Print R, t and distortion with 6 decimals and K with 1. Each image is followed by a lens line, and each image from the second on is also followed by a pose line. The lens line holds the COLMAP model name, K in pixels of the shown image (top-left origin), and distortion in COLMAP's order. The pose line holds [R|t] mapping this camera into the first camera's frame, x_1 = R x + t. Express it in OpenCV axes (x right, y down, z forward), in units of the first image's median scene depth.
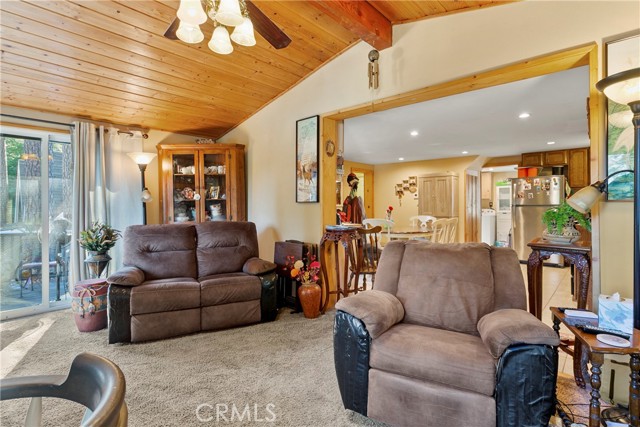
lens RADIAL K [[326.0, 0, 318.3], [0, 326.0, 201.3], [0, 0, 1]] dist [-0.003147, 0.000260]
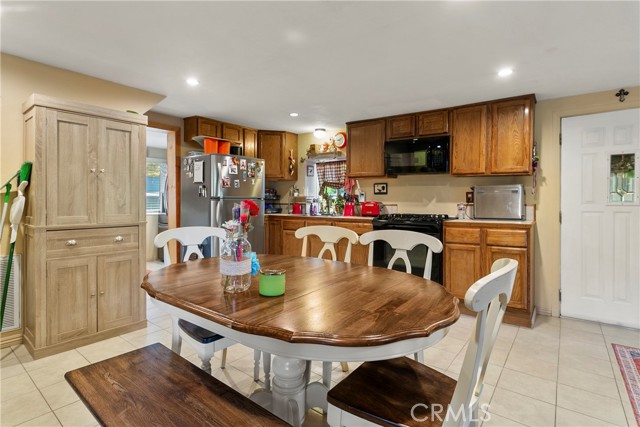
lens RADIAL K [[315.4, 0, 322.0], [0, 315.4, 202.5], [0, 0, 1]] dist [-0.002710, -0.000333]
pose [[-0.074779, -0.011774, 0.997131, -0.010197], [-0.028106, 0.999558, 0.009695, 0.009187], [-0.996804, -0.027300, -0.075077, 0.741178]]
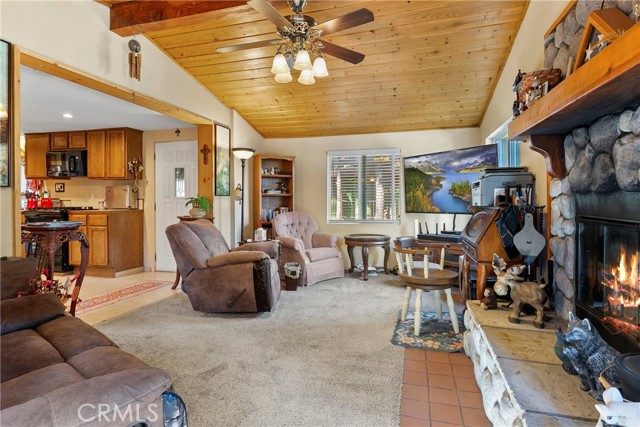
lens RADIAL K [[326.0, 0, 318.3], [0, 326.0, 201.3], [0, 0, 1]] dist [-0.003147, 0.000260]
pose [[-0.438487, -0.011571, 0.898663, -0.383241], [-0.019108, 0.999811, 0.003550, 0.003509], [-0.898534, -0.015615, -0.438625, 0.374585]]
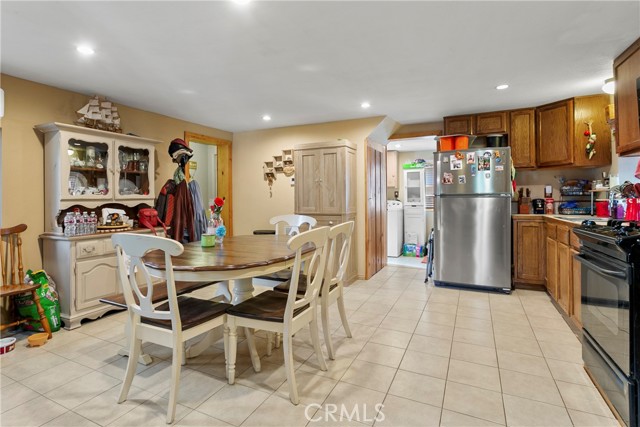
lens RADIAL K [[326.0, 0, 318.3], [0, 326.0, 201.3], [0, 0, 1]] dist [-0.003147, 0.000260]
pose [[0.959942, -0.009378, 0.280043, 0.177001], [0.001909, 0.999635, 0.026930, 0.006348], [-0.280194, -0.025317, 0.959610, 0.399497]]
